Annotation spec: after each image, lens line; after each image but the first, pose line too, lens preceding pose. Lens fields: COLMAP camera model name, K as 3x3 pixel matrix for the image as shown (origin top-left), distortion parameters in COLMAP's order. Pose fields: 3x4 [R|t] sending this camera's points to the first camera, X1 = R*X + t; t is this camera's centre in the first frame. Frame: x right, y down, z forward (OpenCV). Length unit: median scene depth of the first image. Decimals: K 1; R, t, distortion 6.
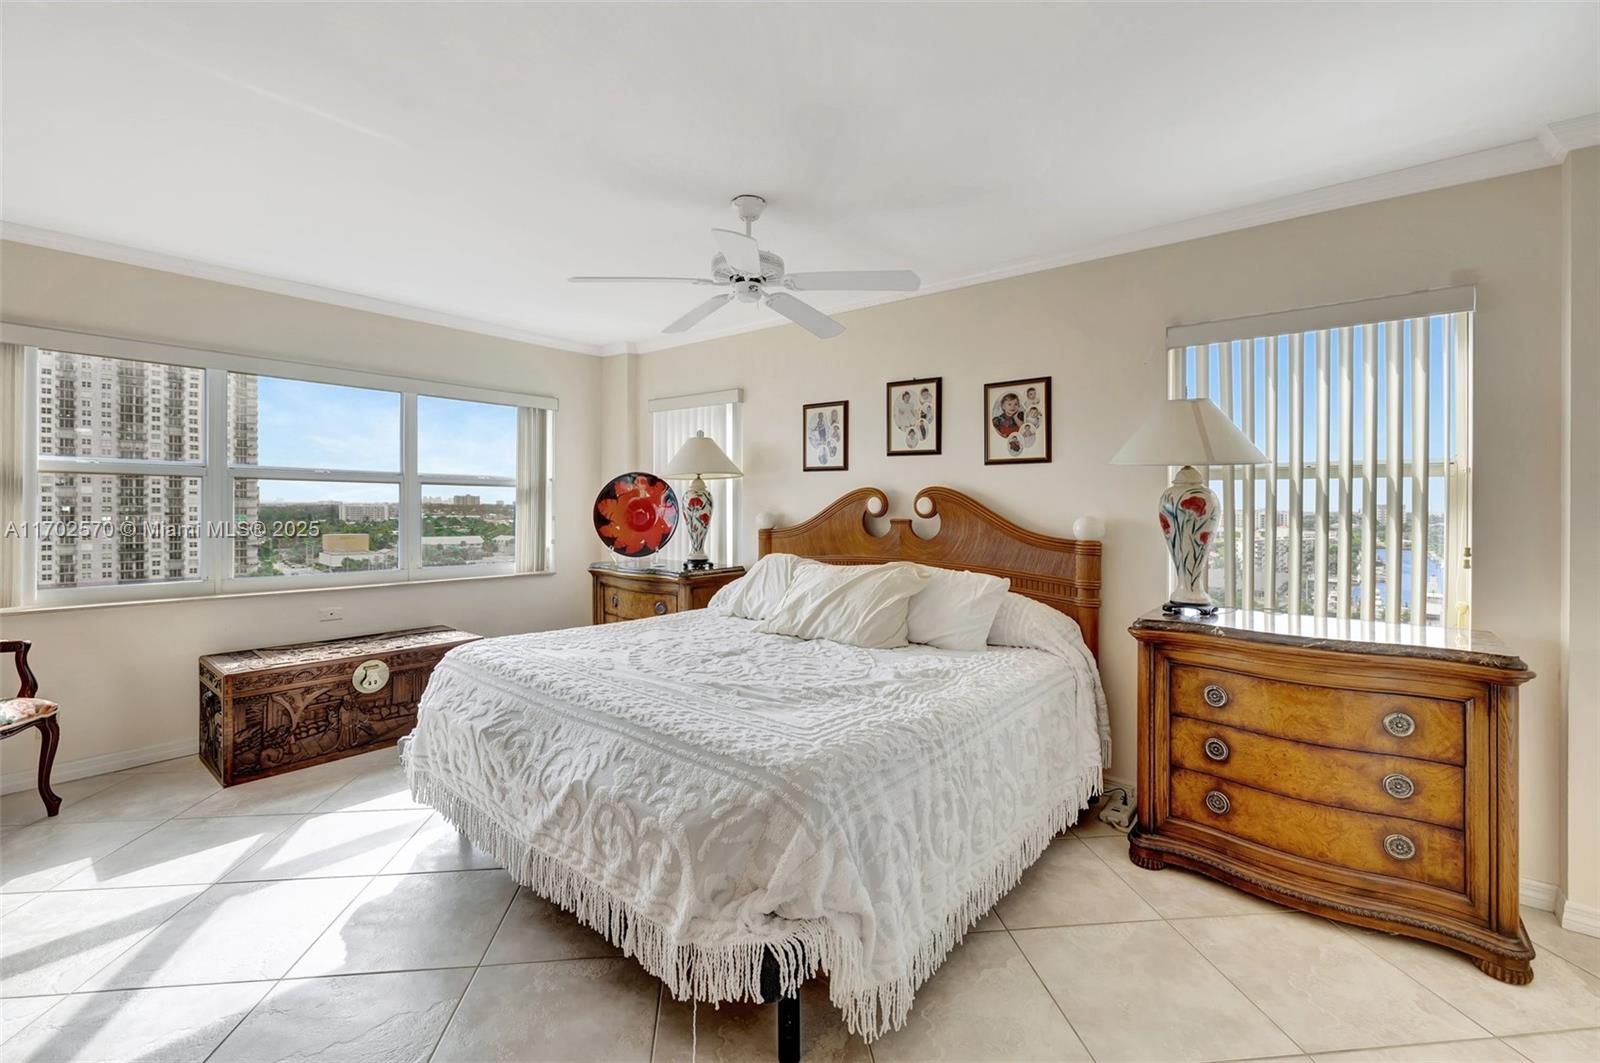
lens RADIAL K [[690.6, 0, 800.4], [0, 690.6, 511.5], [0, 0, 1]] dist [0.003503, 0.000081]
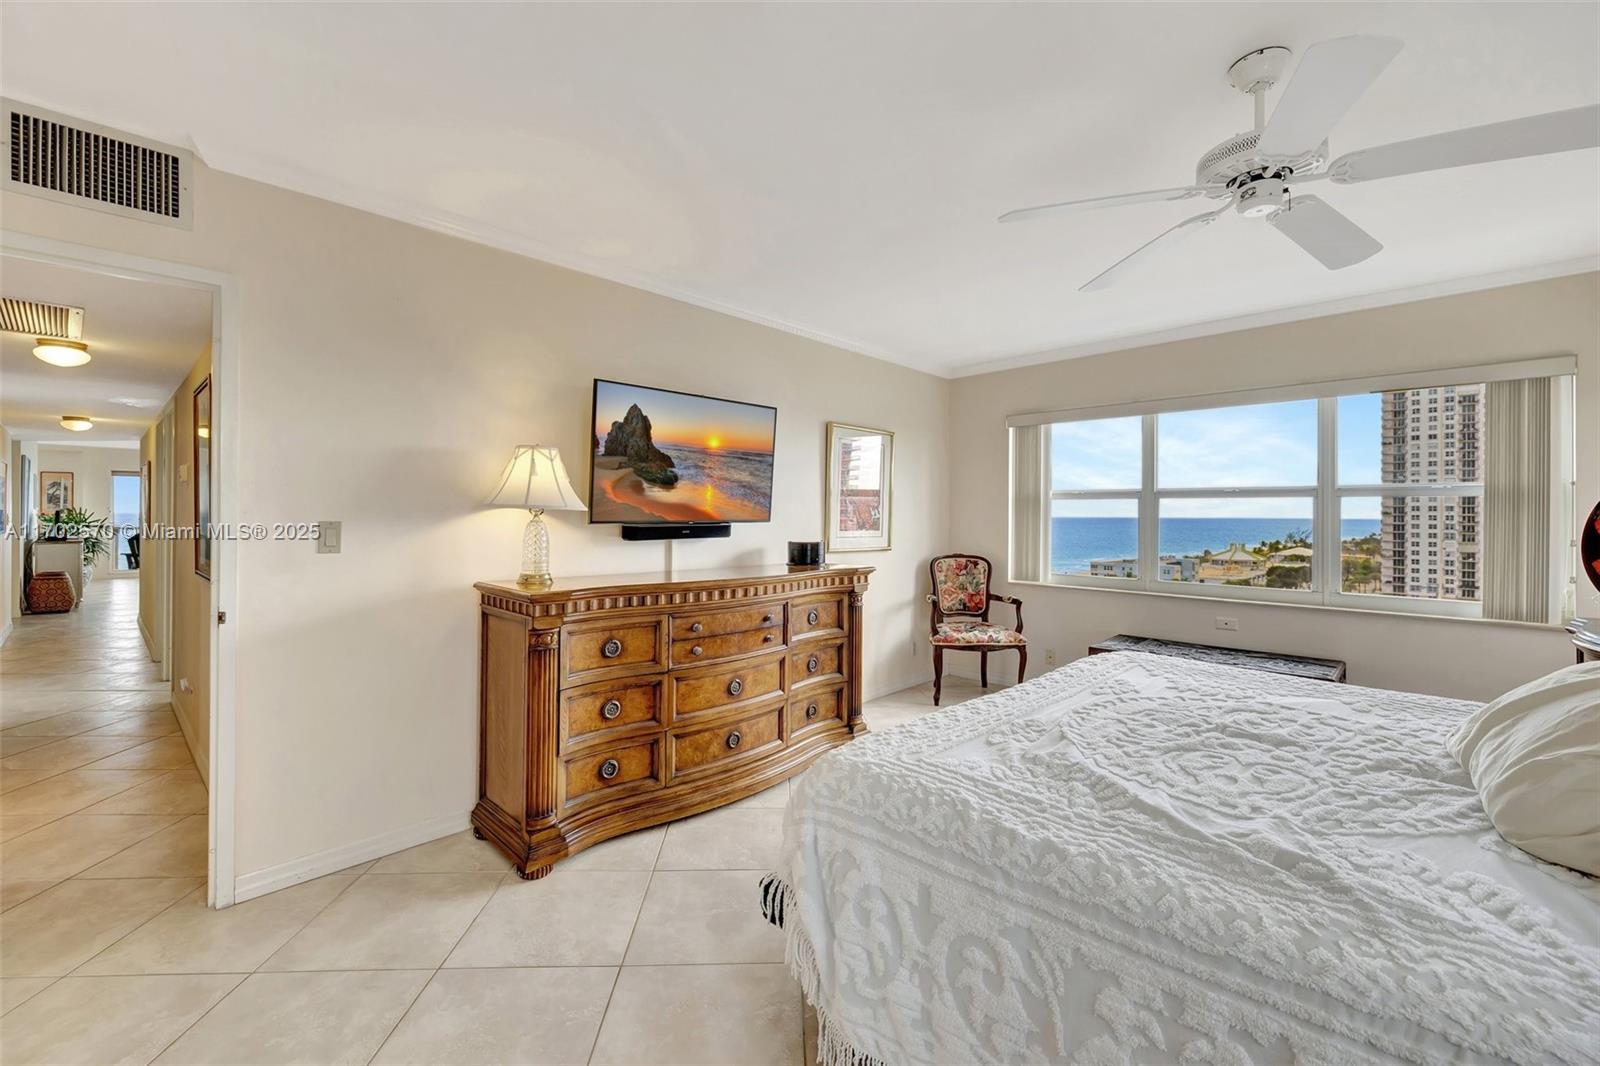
lens RADIAL K [[687.4, 0, 785.7], [0, 687.4, 517.2], [0, 0, 1]] dist [-0.000266, 0.000043]
pose [[-0.110134, -0.003790, -0.993910, 0.513149], [-0.015827, 0.999873, -0.002059, -0.002643], [0.993791, 0.015504, -0.110179, 0.500784]]
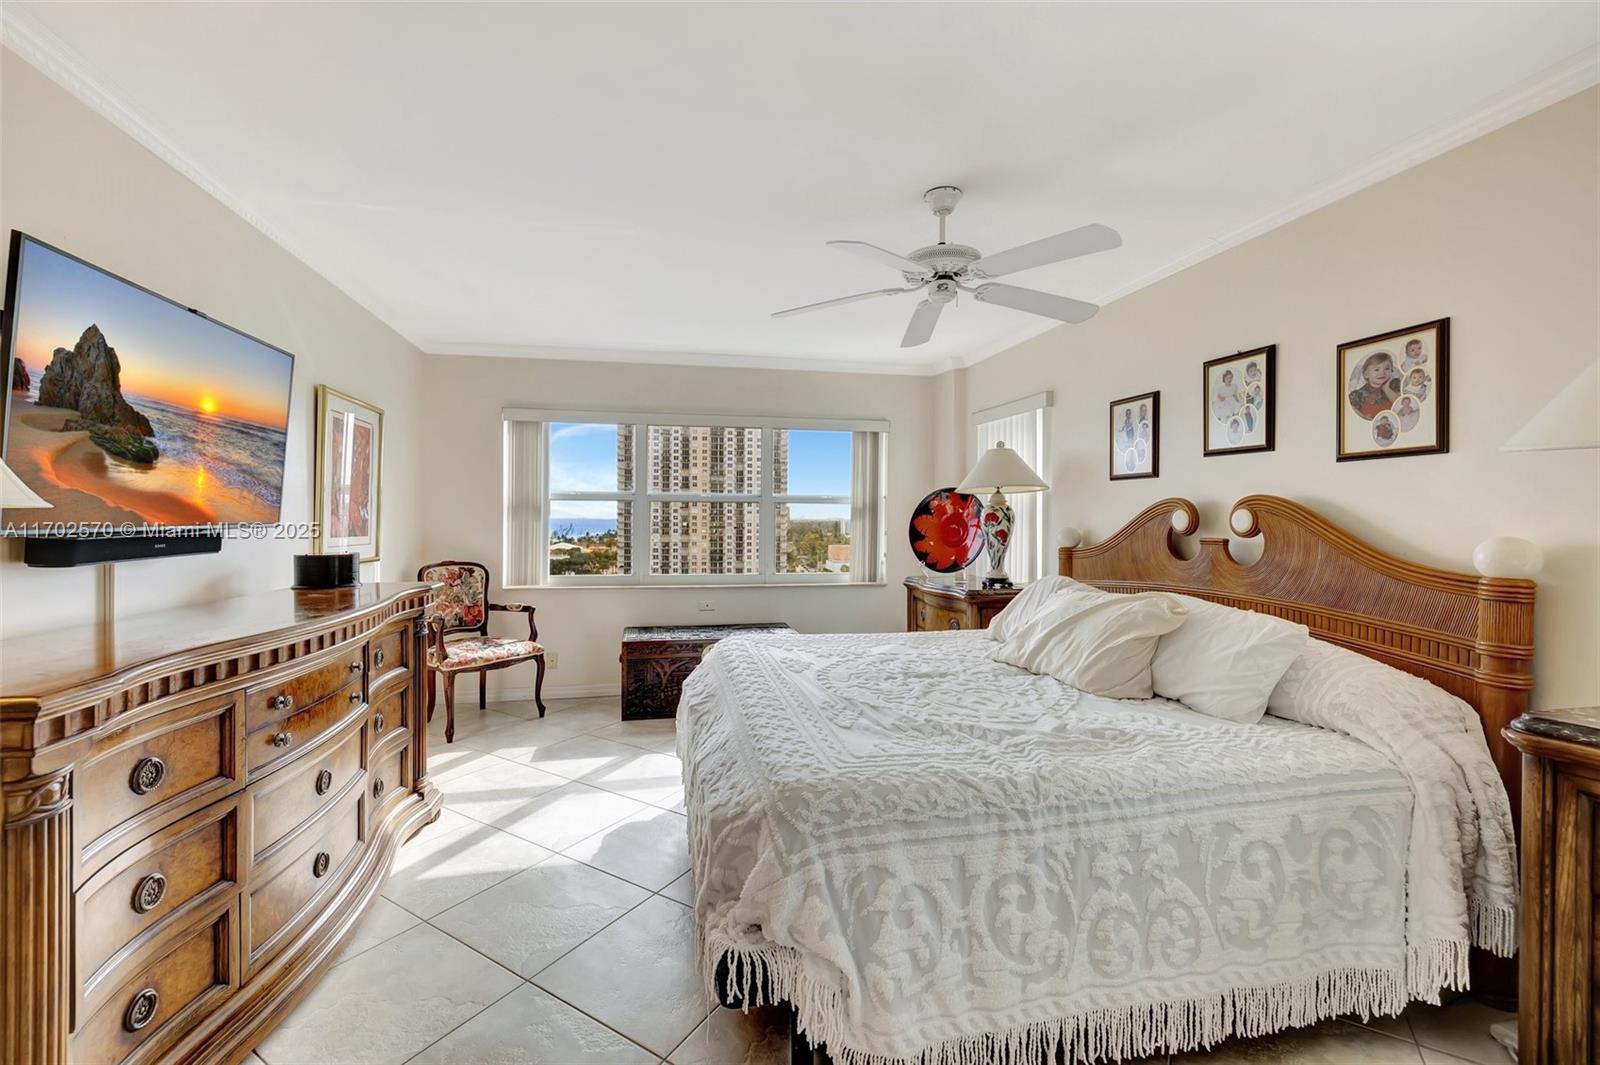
lens RADIAL K [[689.1, 0, 785.1], [0, 689.1, 524.5], [0, 0, 1]] dist [0.002155, 0.000037]
pose [[0.769937, 0.001371, -0.638118, 0.291246], [-0.003954, 0.999989, -0.002623, -0.000110], [0.638107, 0.004543, 0.769934, 0.115368]]
